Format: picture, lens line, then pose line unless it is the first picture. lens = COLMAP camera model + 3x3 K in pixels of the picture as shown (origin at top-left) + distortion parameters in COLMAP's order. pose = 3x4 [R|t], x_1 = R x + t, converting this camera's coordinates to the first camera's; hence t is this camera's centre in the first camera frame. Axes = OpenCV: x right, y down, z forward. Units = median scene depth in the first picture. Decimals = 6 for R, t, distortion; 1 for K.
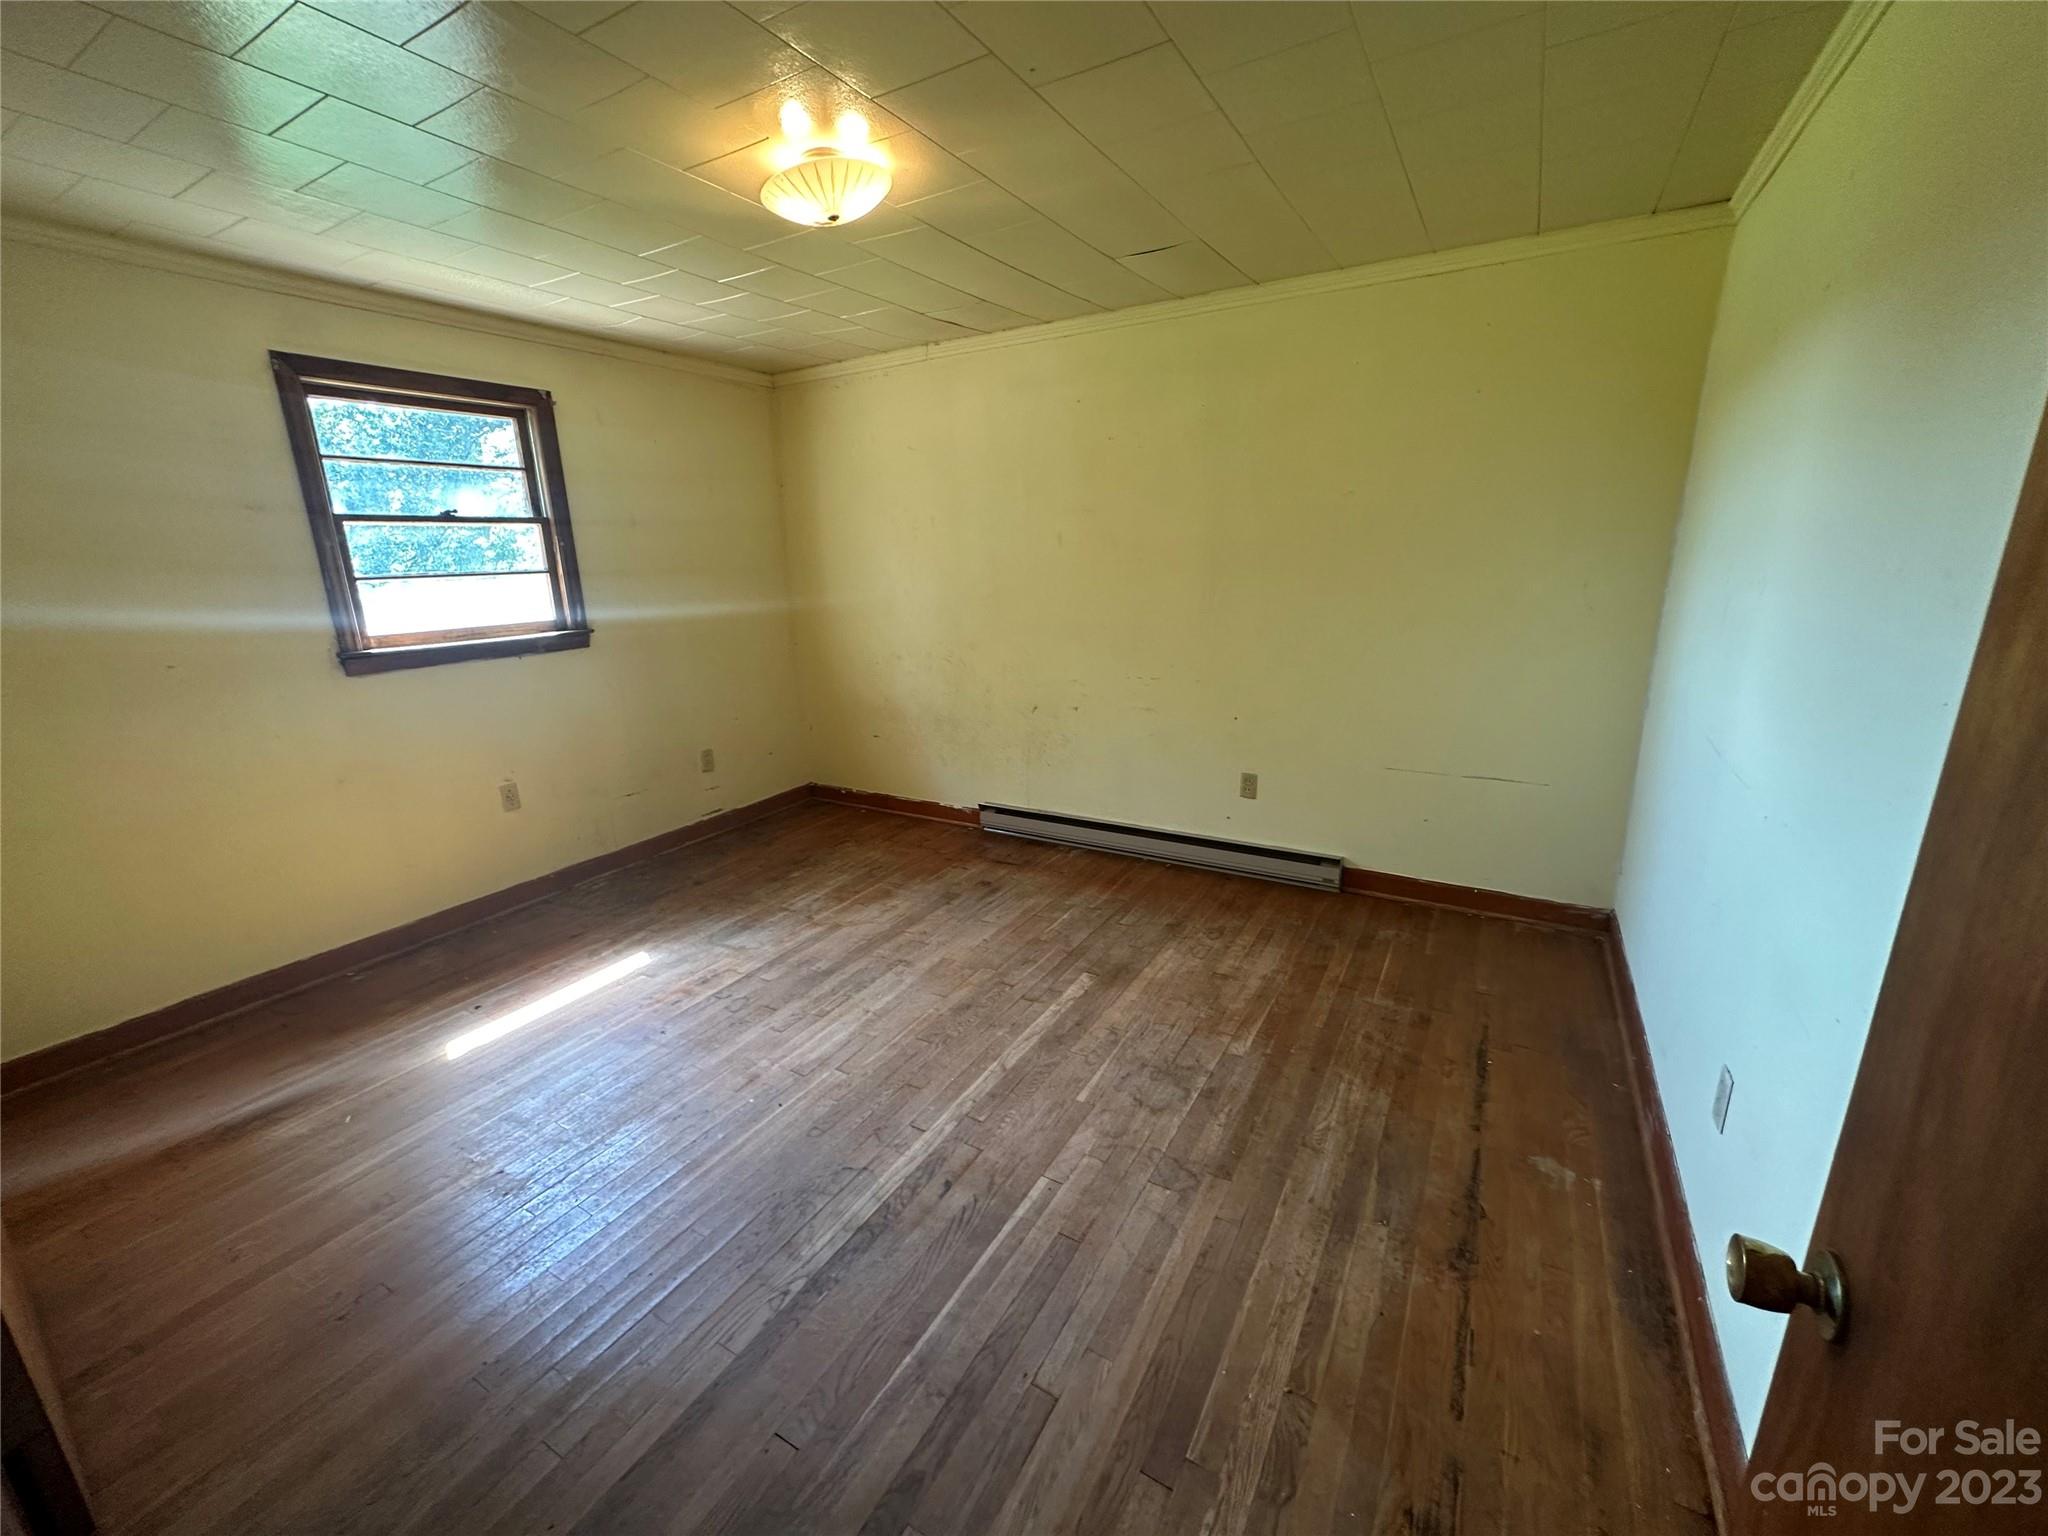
lens RADIAL K [[820.3, 0, 1022.4], [0, 820.3, 766.5], [0, 0, 1]] dist [-0.002603, 0.000940]
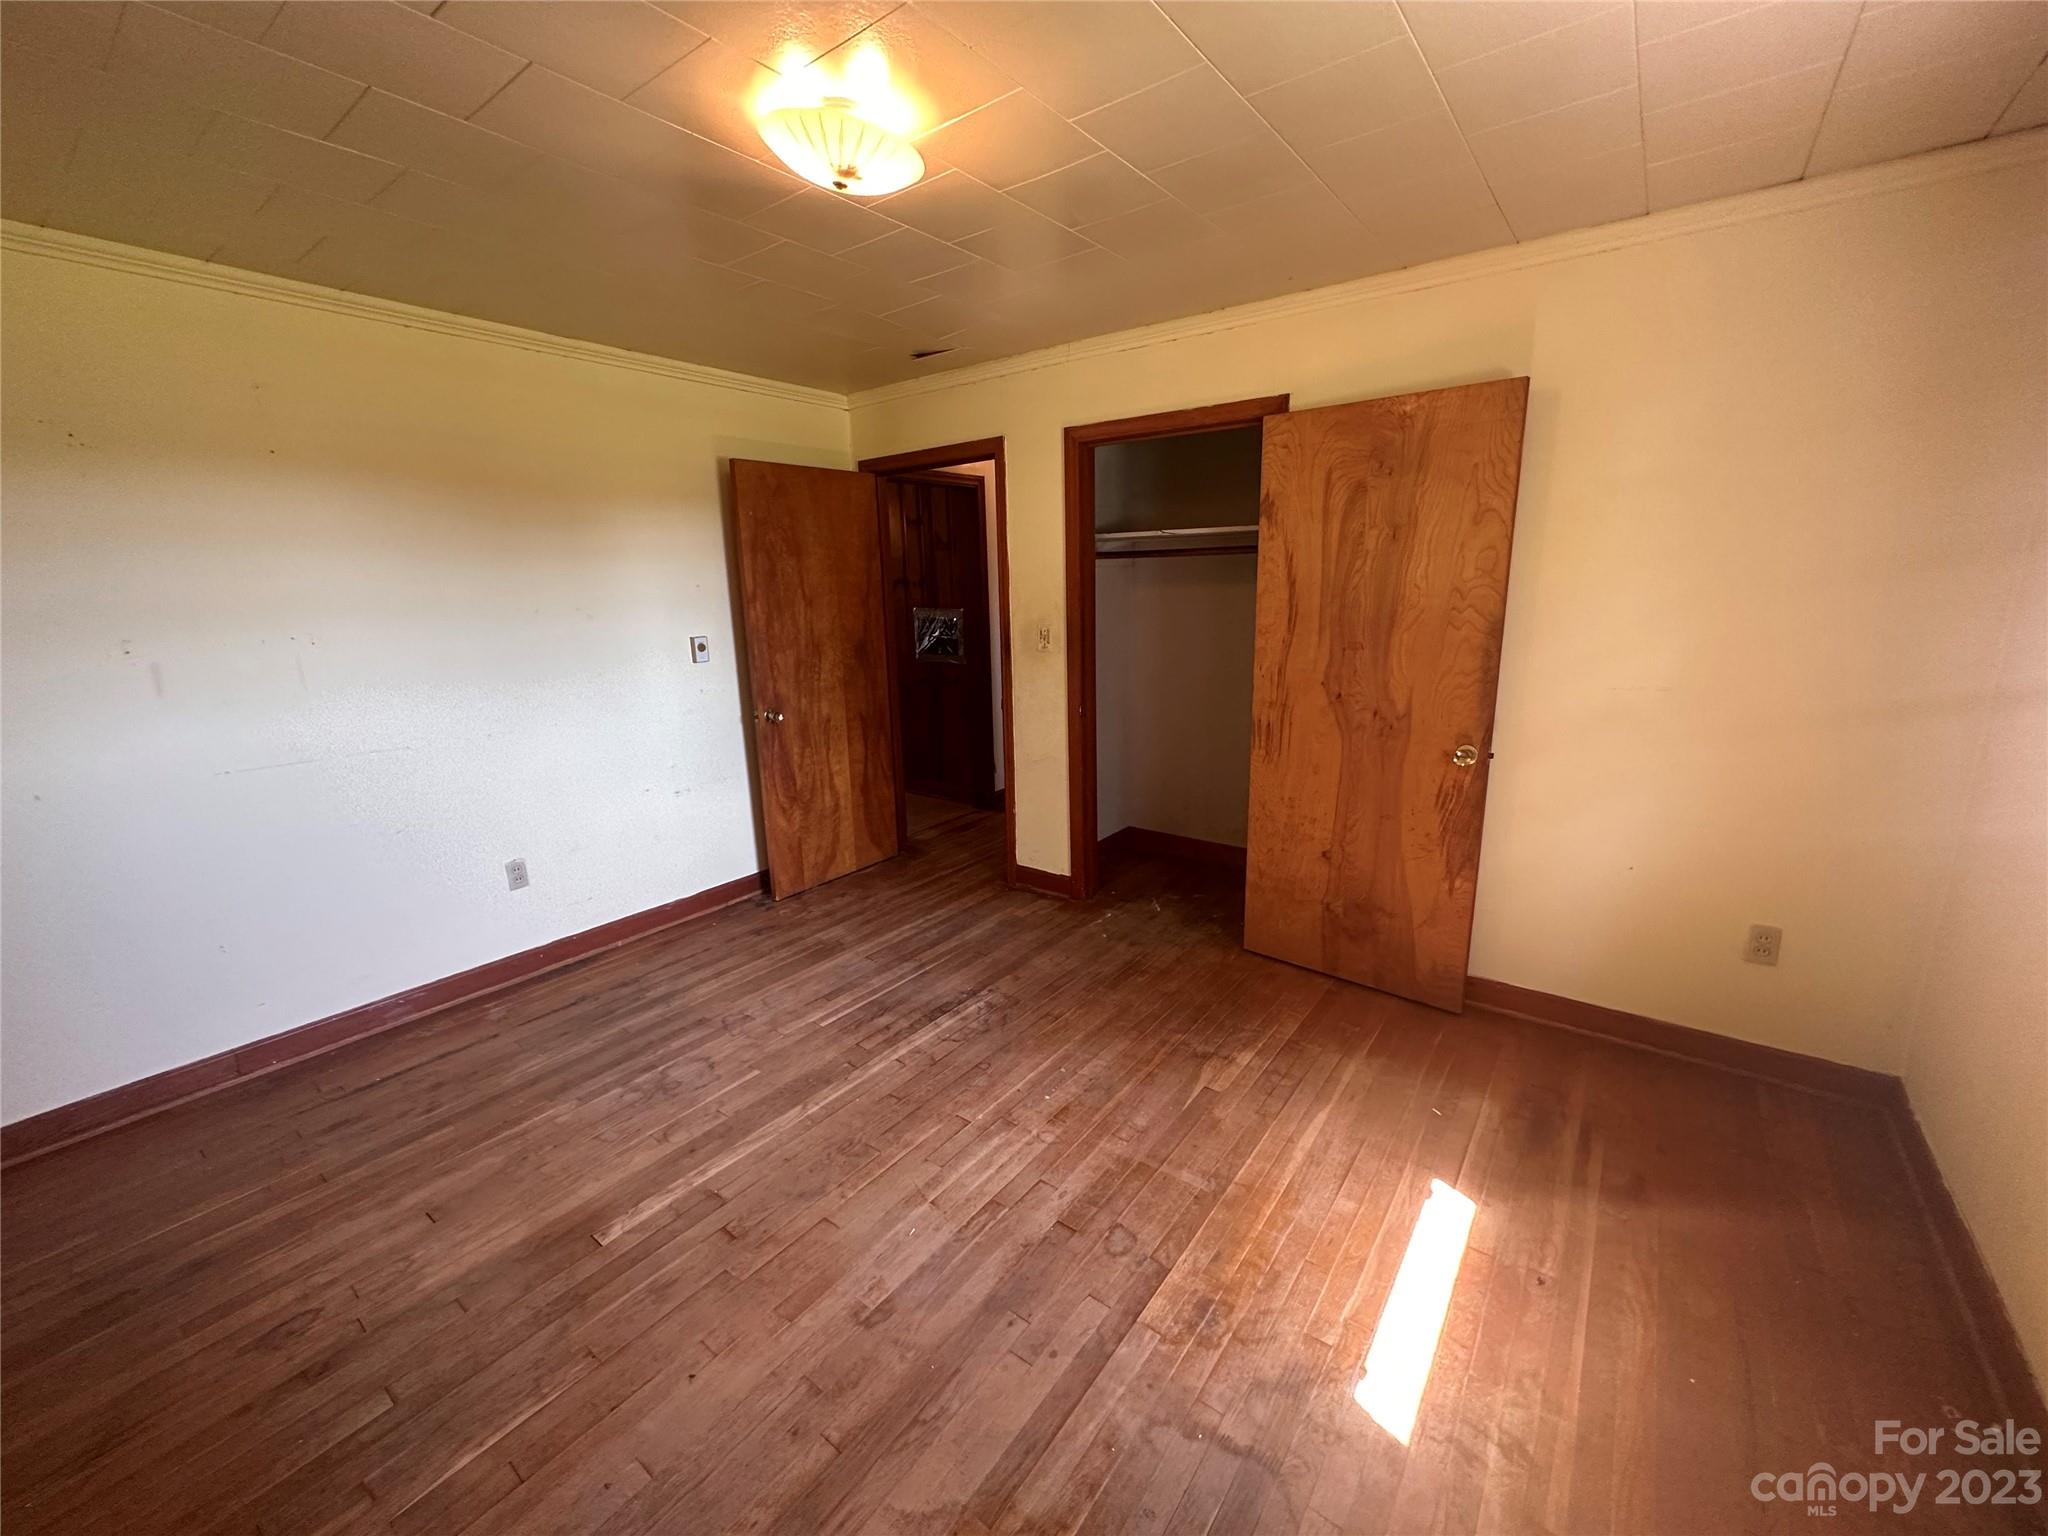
lens RADIAL K [[820.3, 0, 1024.2], [0, 820.3, 767.0], [0, 0, 1]] dist [-0.002603, 0.000940]
pose [[-0.992258, 0.017862, 0.122900, -0.421749], [0.073544, 0.881934, 0.465600, -0.446960], [-0.100073, 0.471034, -0.876420, 1.662252]]
